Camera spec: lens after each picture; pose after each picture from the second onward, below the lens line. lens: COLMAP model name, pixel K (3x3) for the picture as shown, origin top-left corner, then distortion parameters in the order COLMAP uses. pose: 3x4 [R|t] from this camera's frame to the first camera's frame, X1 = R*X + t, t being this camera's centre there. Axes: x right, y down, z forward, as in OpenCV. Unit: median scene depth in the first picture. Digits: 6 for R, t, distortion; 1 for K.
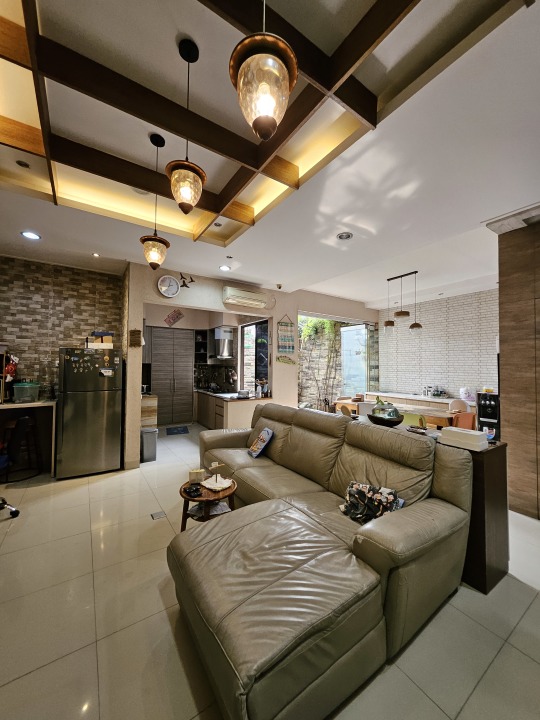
lens RADIAL K [[283.1, 0, 272.8], [0, 283.1, 356.9], [0, 0, 1]] dist [0.002090, 0.000106]
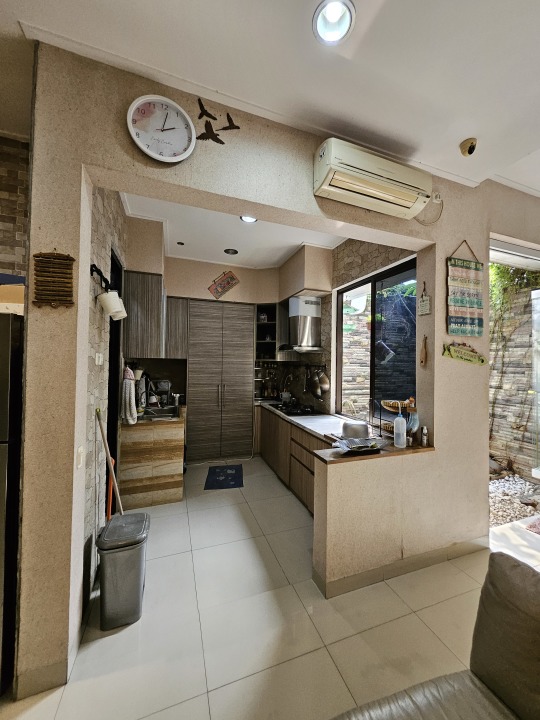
lens RADIAL K [[283.1, 0, 272.9], [0, 283.1, 358.6], [0, 0, 1]] dist [0.002090, 0.000106]
pose [[0.970150, 0.007070, -0.242402, -0.099311], [-0.002241, 0.999794, 0.020189, 0.009637], [0.242494, -0.019043, 0.969966, 0.447121]]
